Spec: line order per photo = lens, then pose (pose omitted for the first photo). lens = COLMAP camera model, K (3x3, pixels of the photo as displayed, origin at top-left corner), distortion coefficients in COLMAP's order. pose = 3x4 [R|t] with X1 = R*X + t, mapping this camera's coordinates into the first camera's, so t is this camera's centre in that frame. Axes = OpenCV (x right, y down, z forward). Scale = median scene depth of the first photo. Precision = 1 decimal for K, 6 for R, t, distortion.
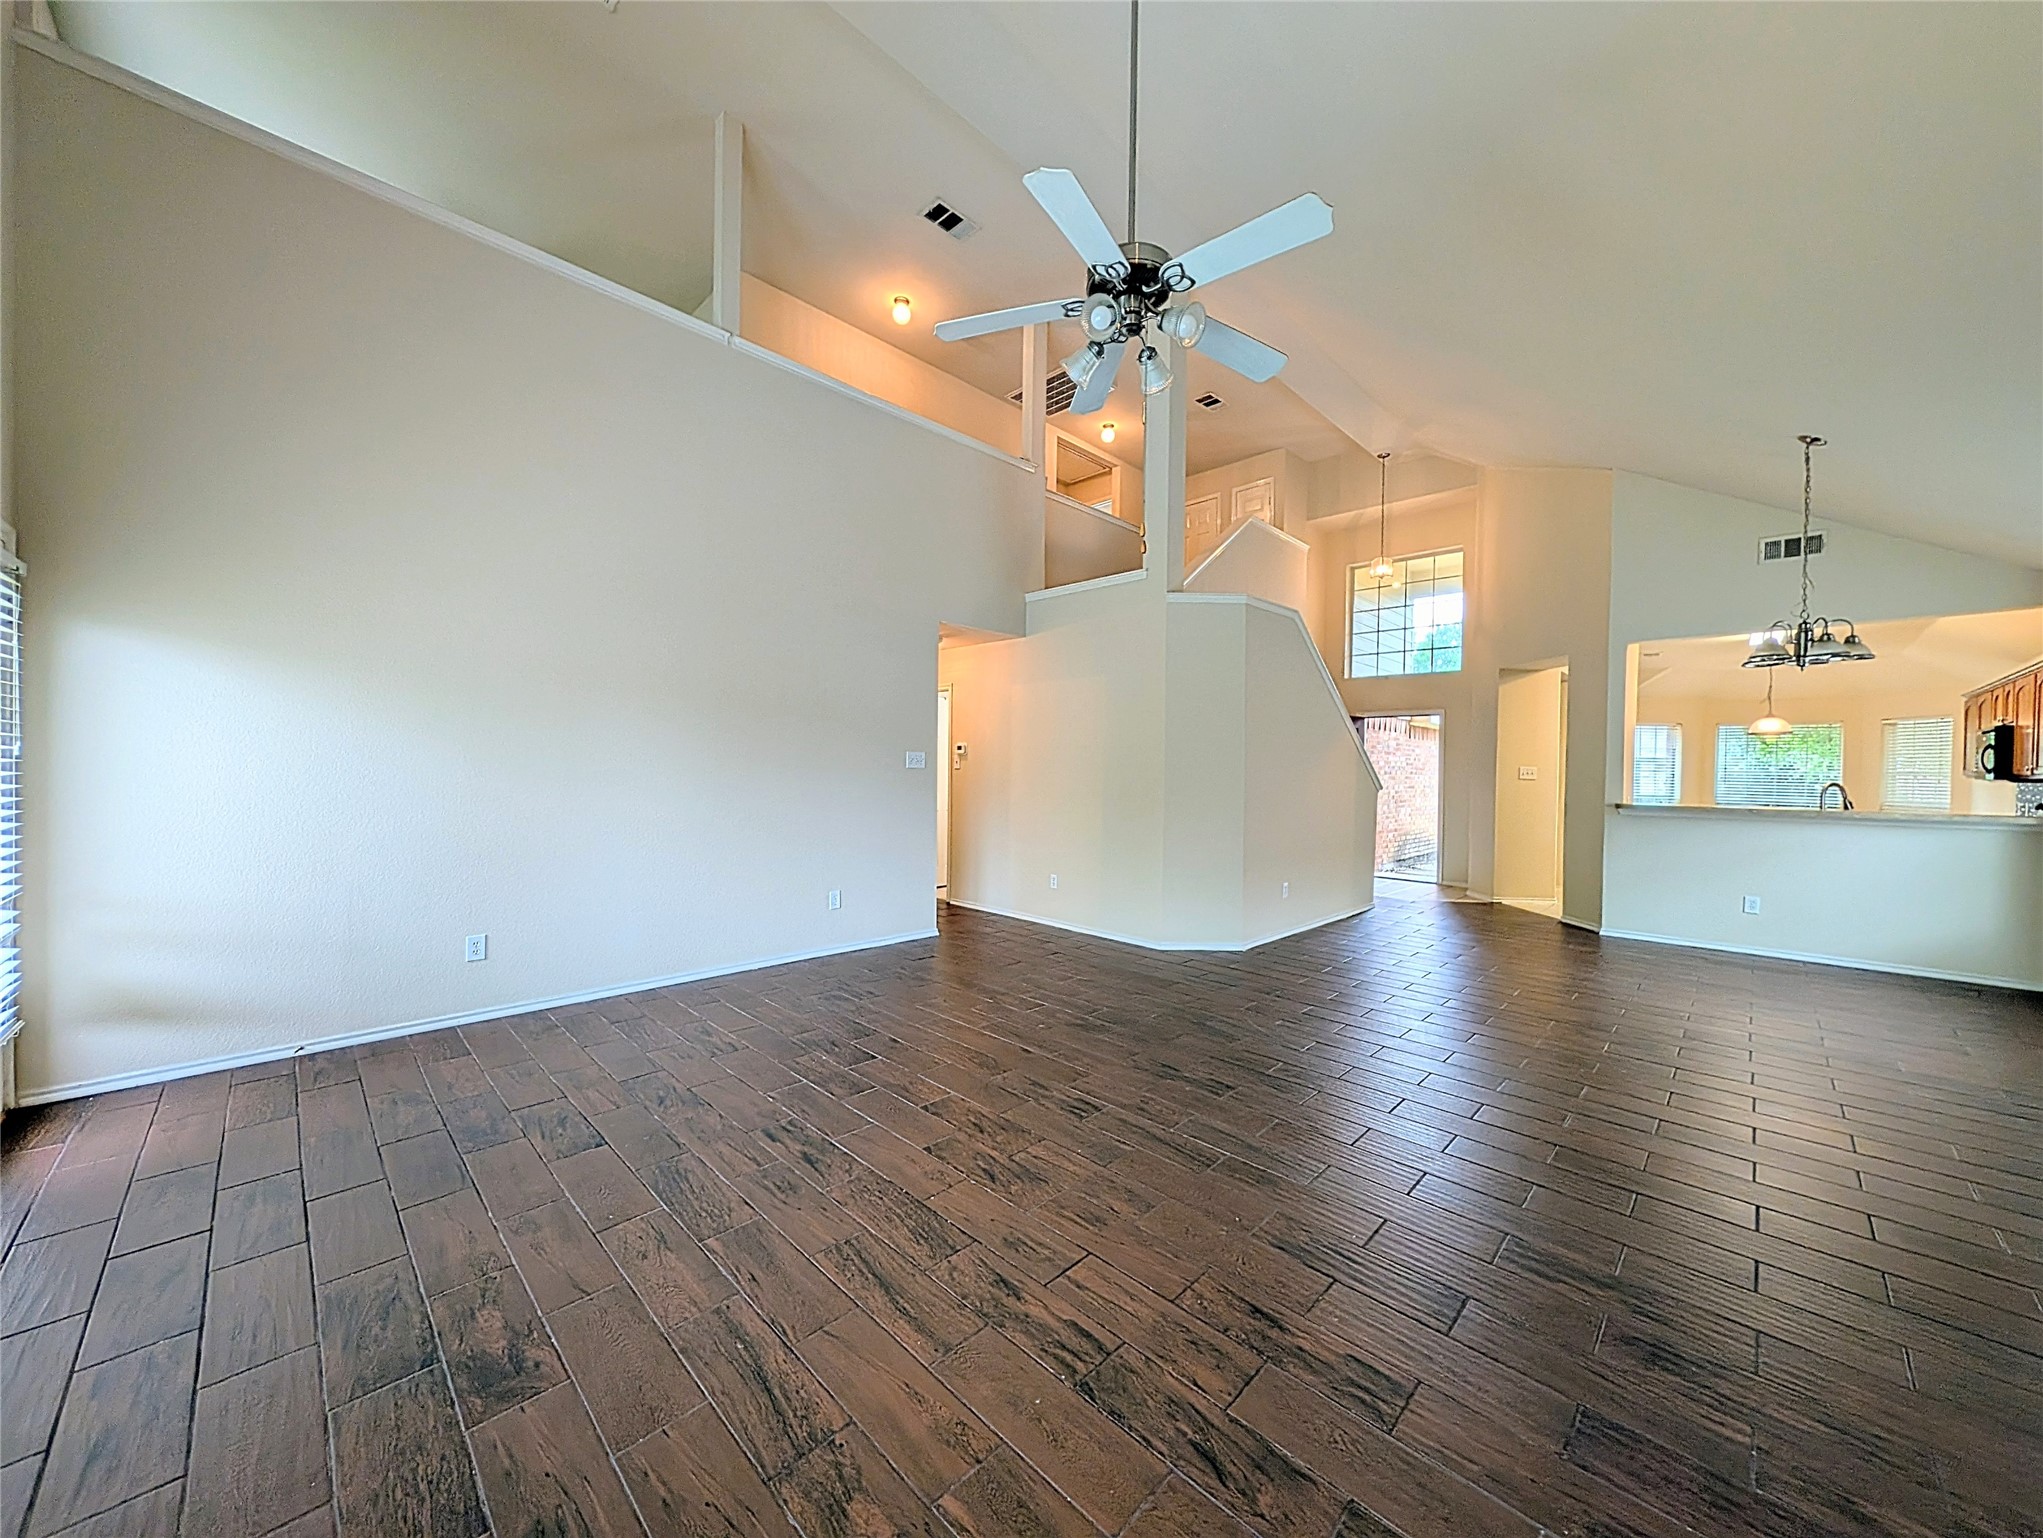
lens RADIAL K [[744.3, 0, 1009.4], [0, 744.3, 776.0], [0, 0, 1]] dist [-0.000770, -0.000262]
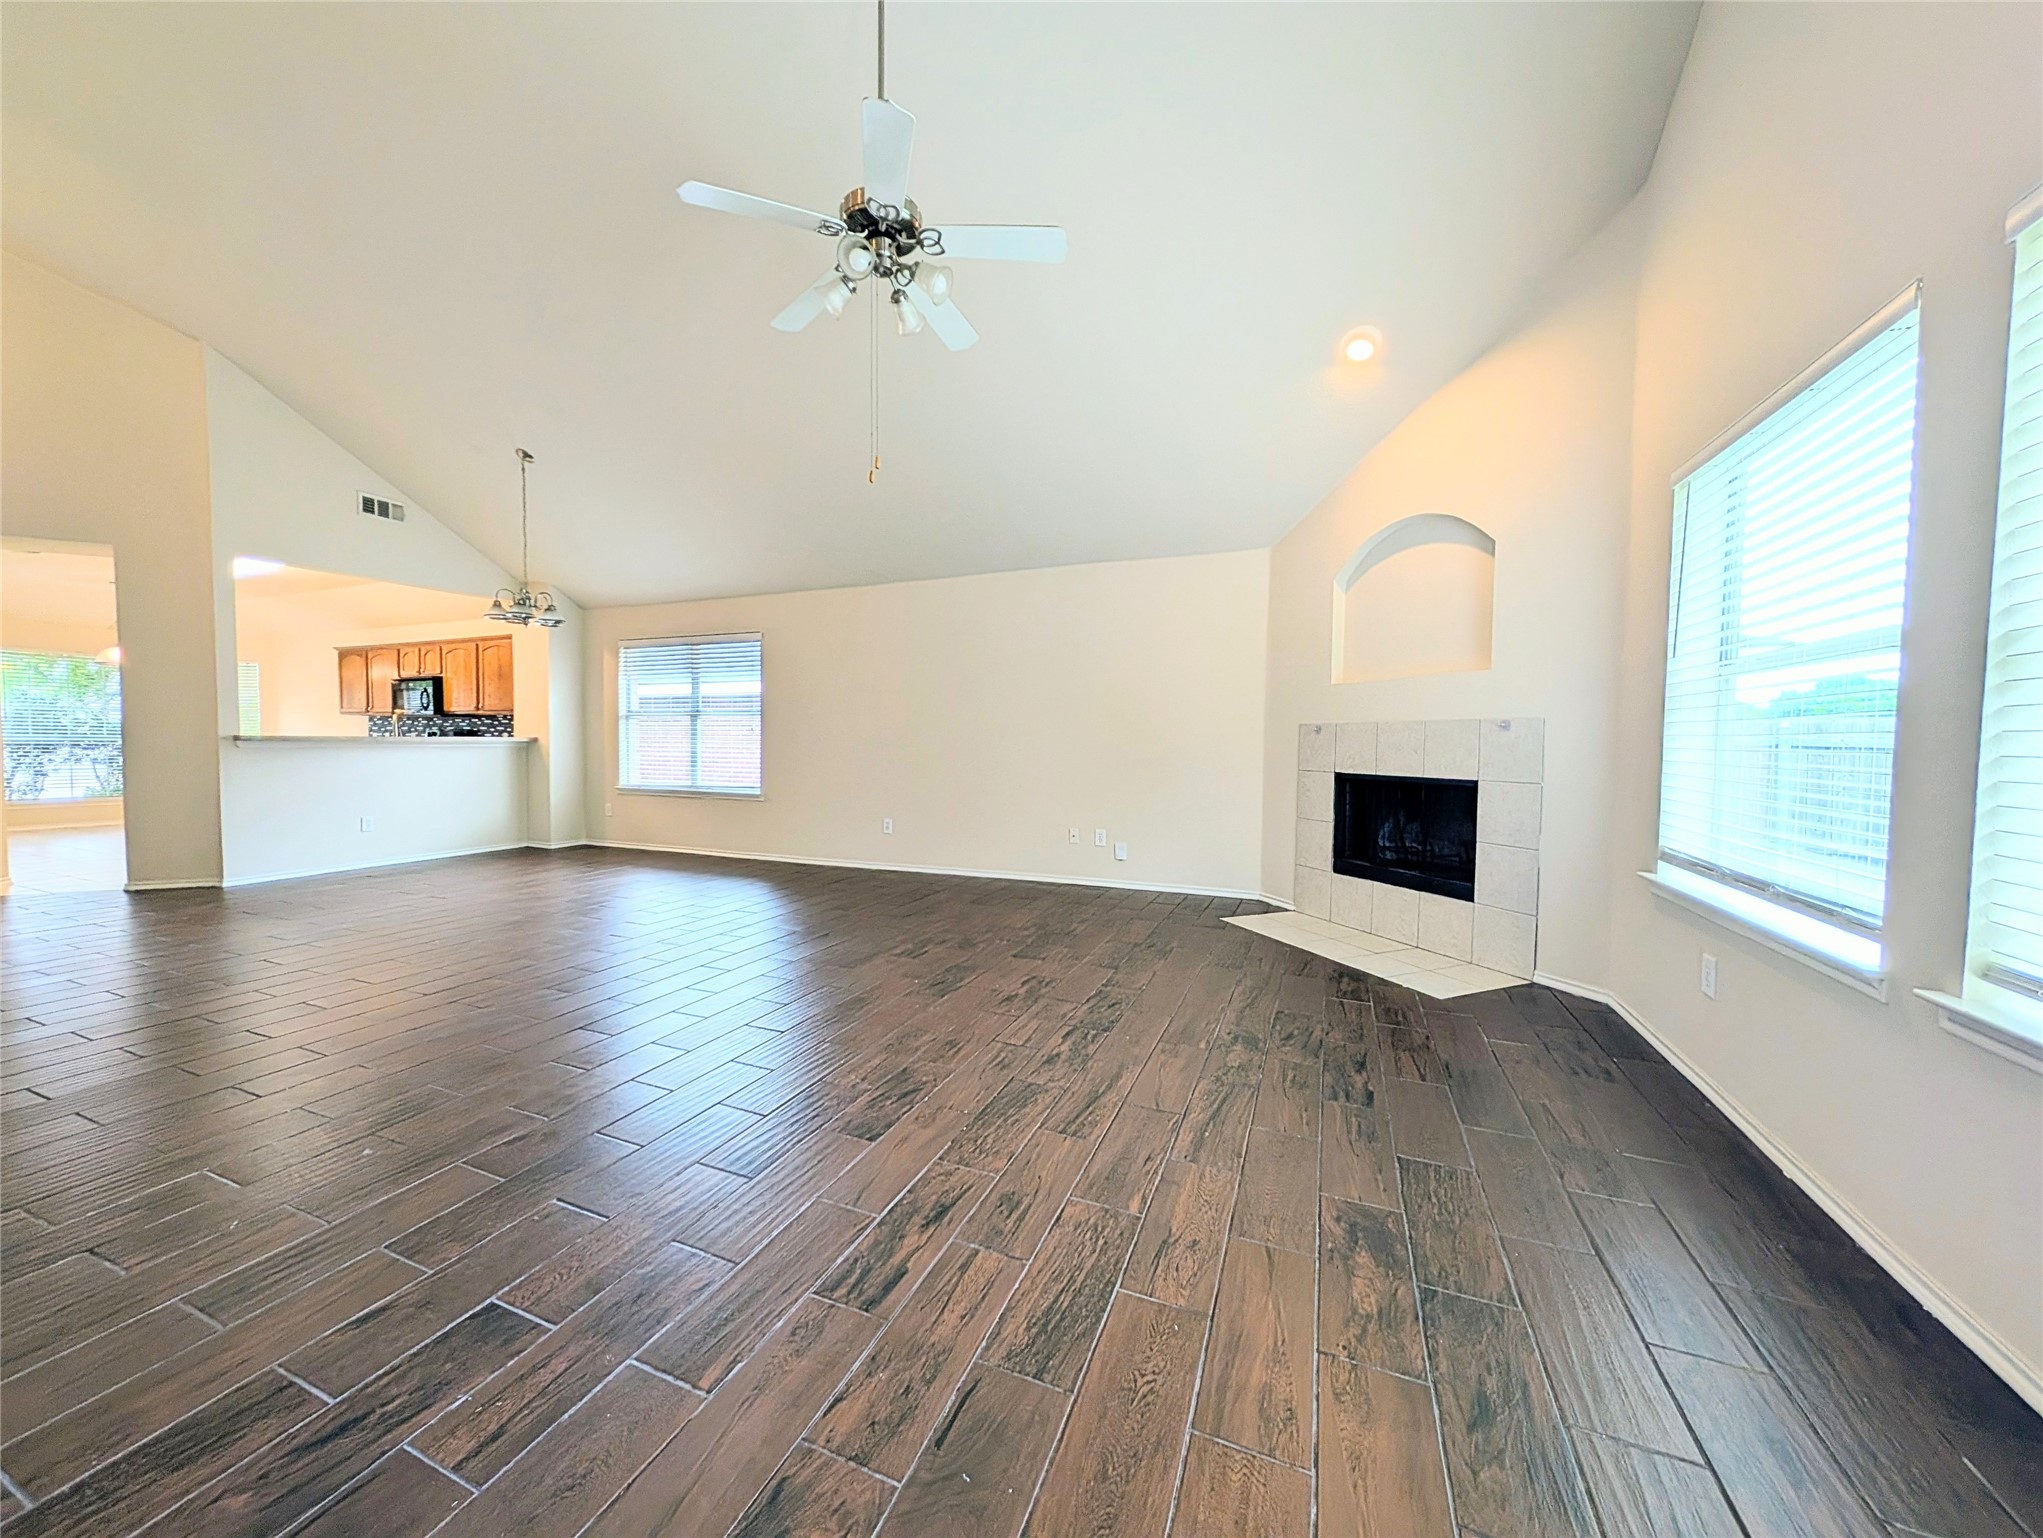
lens RADIAL K [[744.3, 0, 1035.2], [0, 744.3, 765.9], [0, 0, 1]] dist [-0.000770, -0.000262]
pose [[-0.400607, -0.047594, 0.915013, -1.256118], [-0.002878, 0.998710, 0.050688, 0.084083], [-0.916245, 0.017673, -0.400227, 1.620715]]
